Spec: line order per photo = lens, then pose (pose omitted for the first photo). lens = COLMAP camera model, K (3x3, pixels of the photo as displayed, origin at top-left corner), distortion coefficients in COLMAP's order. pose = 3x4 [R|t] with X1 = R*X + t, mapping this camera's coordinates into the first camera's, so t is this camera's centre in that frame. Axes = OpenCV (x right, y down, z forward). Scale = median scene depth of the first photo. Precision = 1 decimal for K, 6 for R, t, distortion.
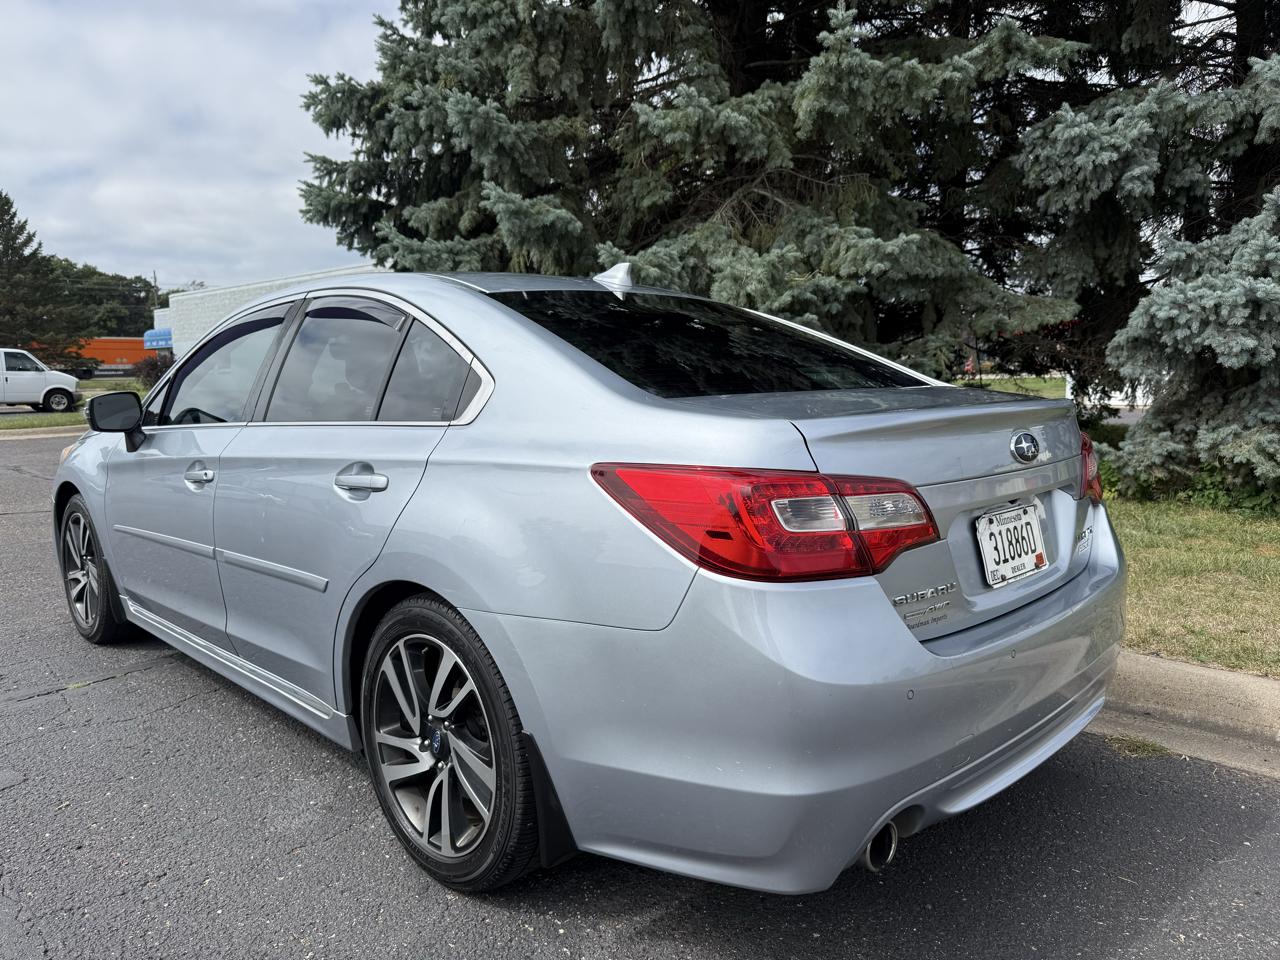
lens RADIAL K [[902.2, 0, 636.9], [0, 902.2, 484.9], [0, 0, 1]] dist [-0.001297, -0.009734]
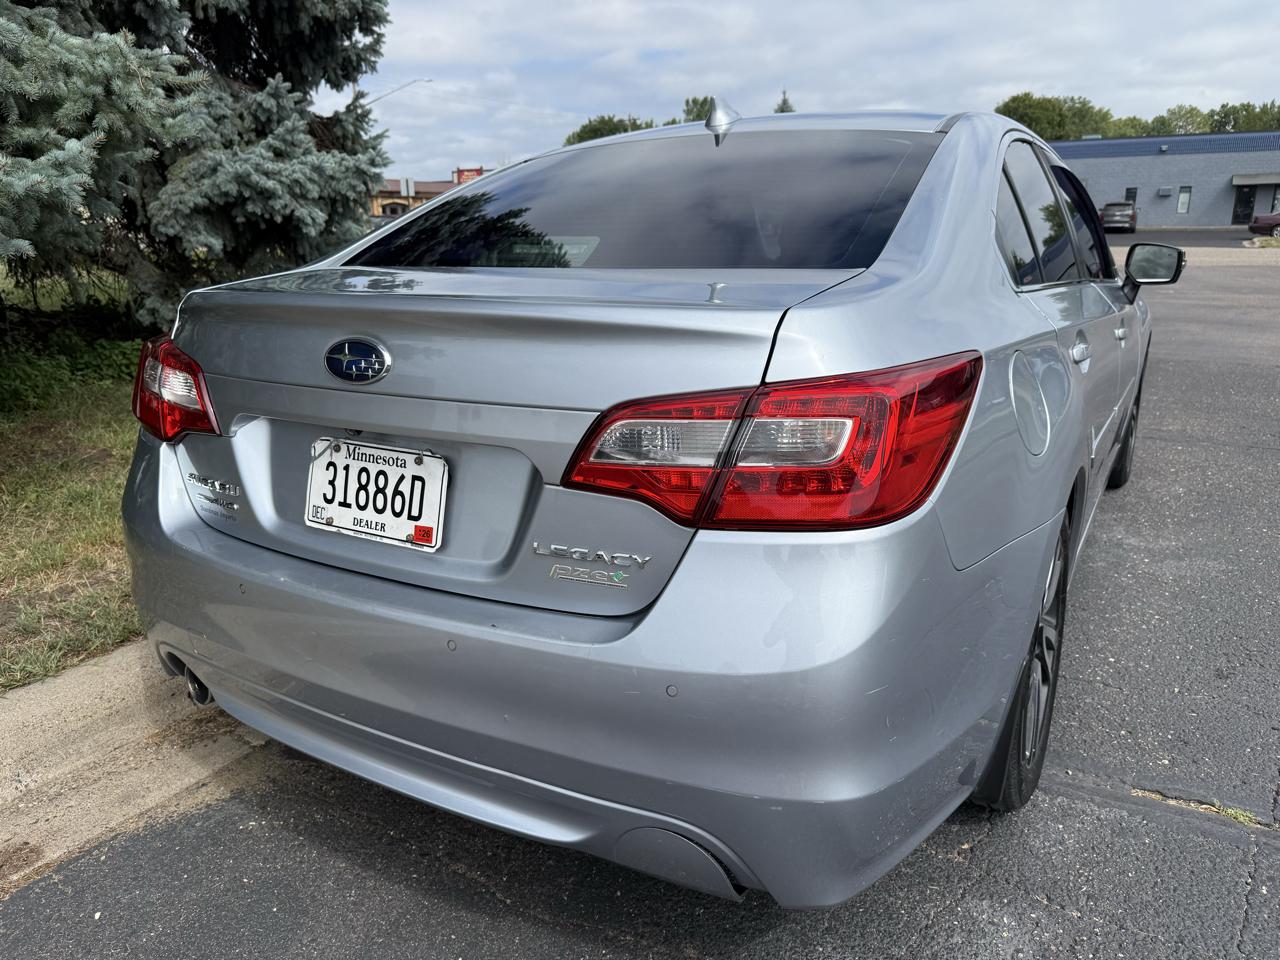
lens RADIAL K [[902.2, 0, 650.0], [0, 902.2, 475.2], [0, 0, 1]] dist [-0.001297, -0.009734]
pose [[0.244818, 0.255605, -0.935270, 0.366235], [-0.096375, 0.966263, 0.238848, -0.045752], [0.964767, 0.031662, 0.261193, 0.325386]]
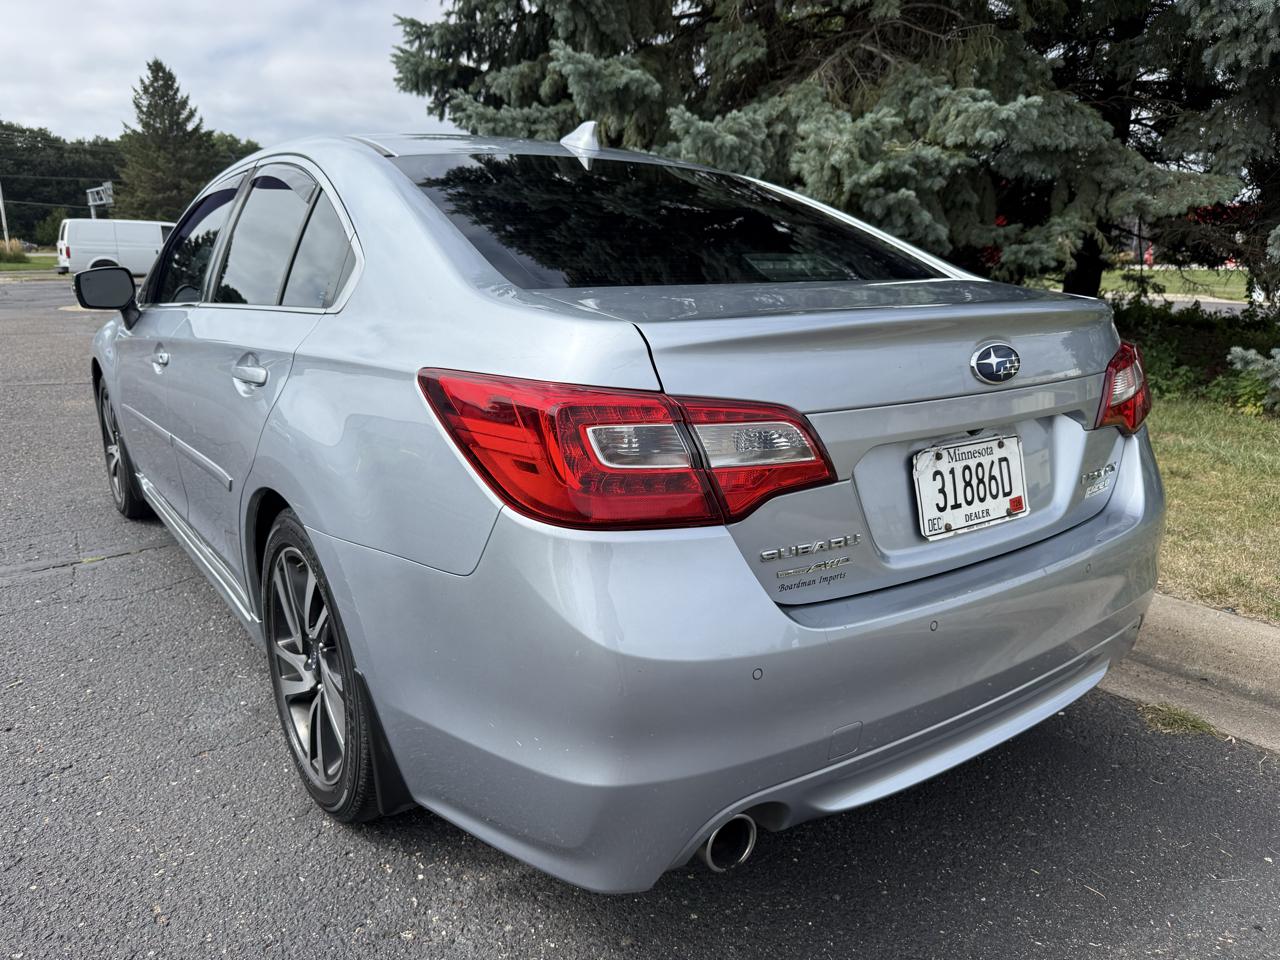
lens RADIAL K [[902.2, 0, 637.5], [0, 902.2, 489.7], [0, 0, 1]] dist [-0.001297, -0.009734]
pose [[0.987878, 0.054594, -0.145312, 0.076329], [-0.035071, 0.990405, 0.133674, -0.008340], [0.151216, -0.126957, 0.980314, 0.055864]]
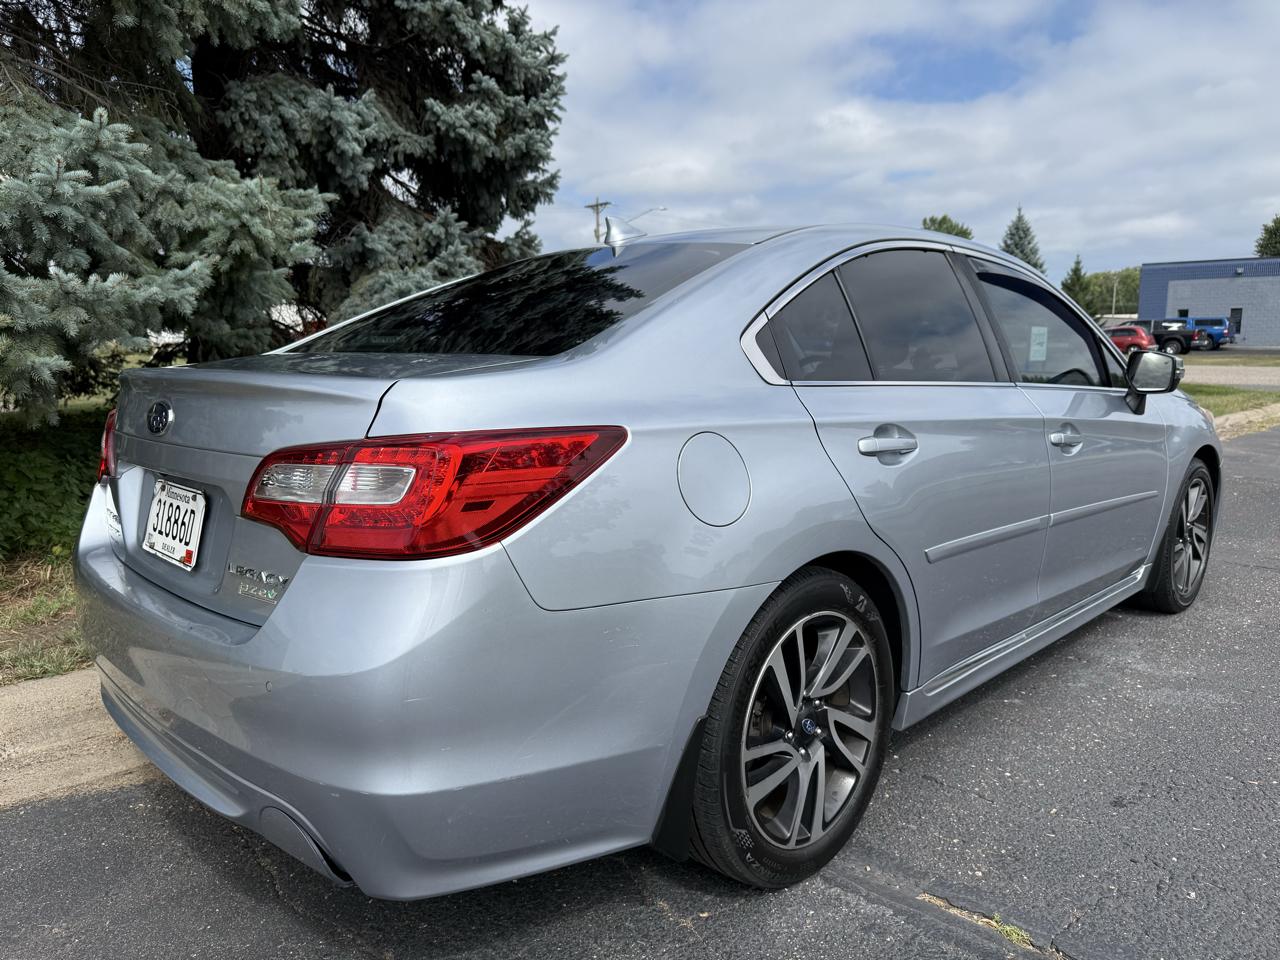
lens RADIAL K [[902.2, 0, 662.2], [0, 902.2, 485.7], [0, 0, 1]] dist [-0.001297, -0.009734]
pose [[0.003912, 0.155438, -0.987838, 0.421455], [-0.108456, 0.982084, 0.154103, -0.053590], [0.994094, 0.106535, 0.020700, 0.468338]]
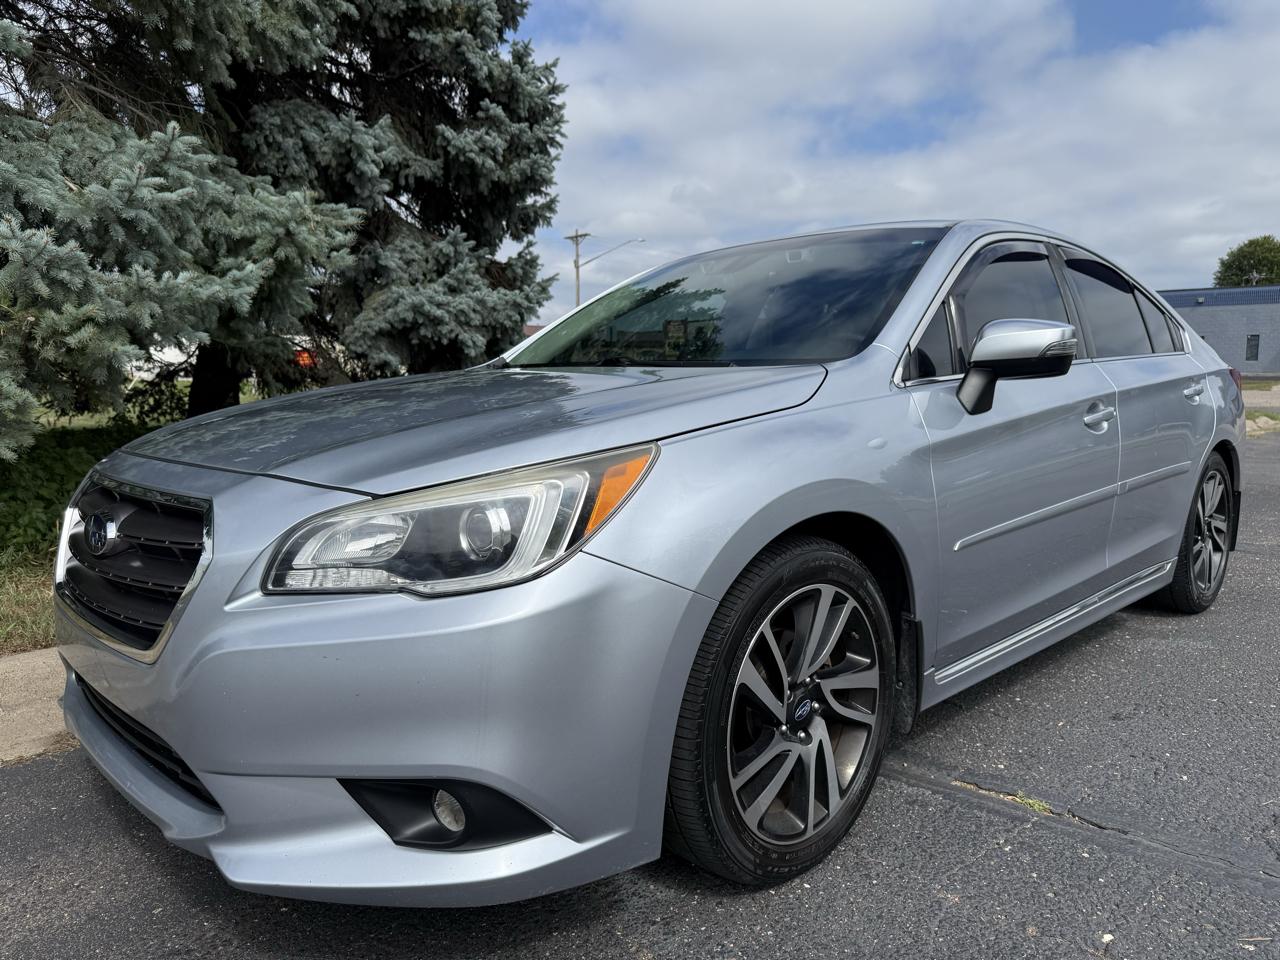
lens RADIAL K [[902.2, 0, 662.4], [0, 902.2, 481.3], [0, 0, 1]] dist [-0.001297, -0.009734]
pose [[0.031553, 0.116793, -0.992655, 0.475555], [-0.105992, 0.987940, 0.112869, -0.023398], [0.993866, 0.101652, 0.043551, 0.435676]]
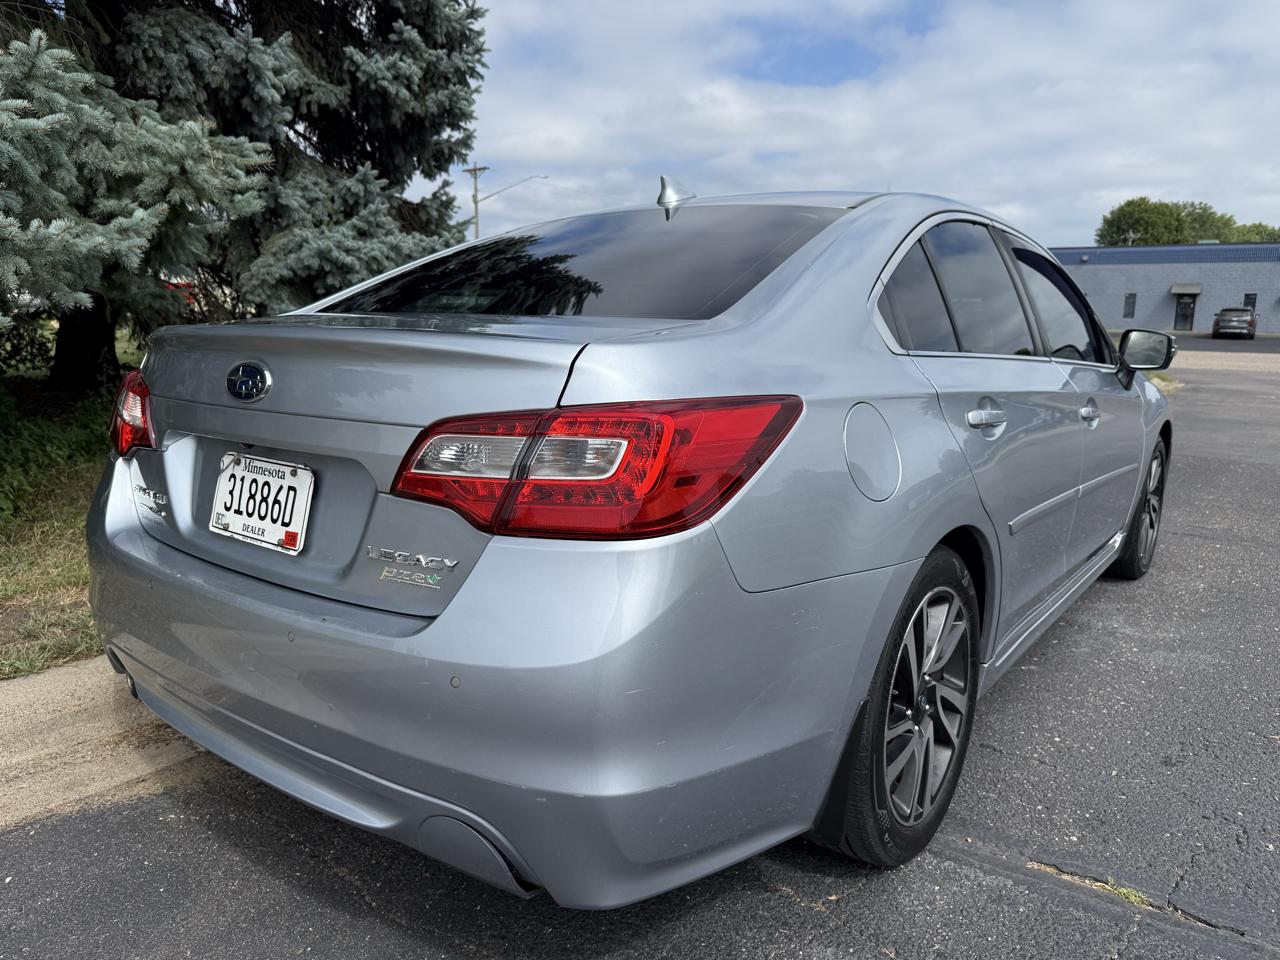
lens RADIAL K [[902.2, 0, 657.5], [0, 902.2, 477.5], [0, 0, 1]] dist [-0.001297, -0.009734]
pose [[0.138974, 0.176215, -0.974492, 0.401081], [-0.127668, 0.979017, 0.158826, -0.041778], [0.982032, 0.102339, 0.158555, 0.388232]]
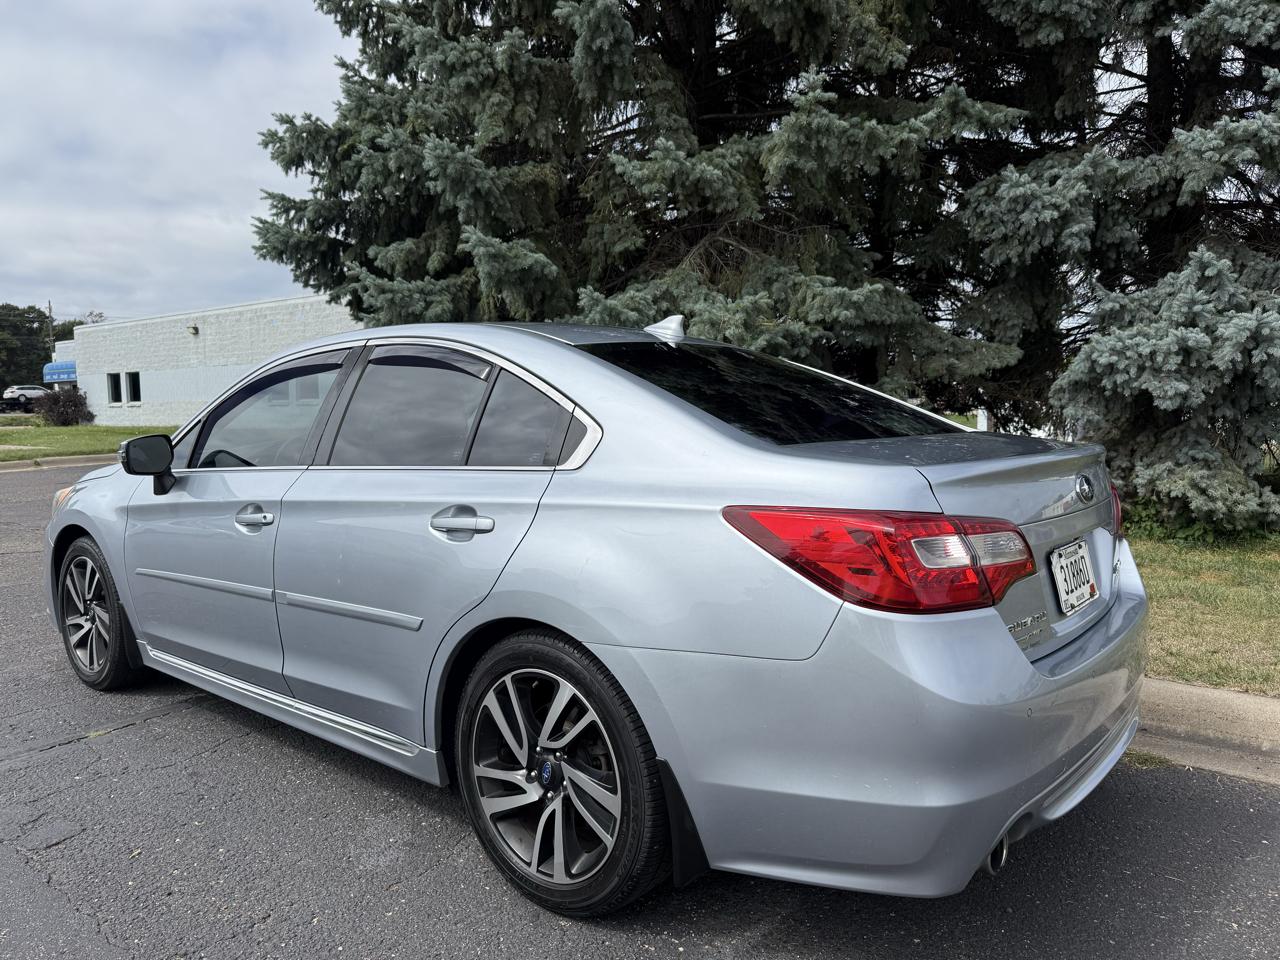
lens RADIAL K [[902.2, 0, 635.7], [0, 902.2, 487.3], [0, 0, 1]] dist [-0.001297, -0.009734]
pose [[0.995951, -0.004809, 0.089772, -0.070699], [0.008084, 0.999313, -0.036160, -0.002433], [-0.089536, 0.036739, 0.995306, -0.020259]]
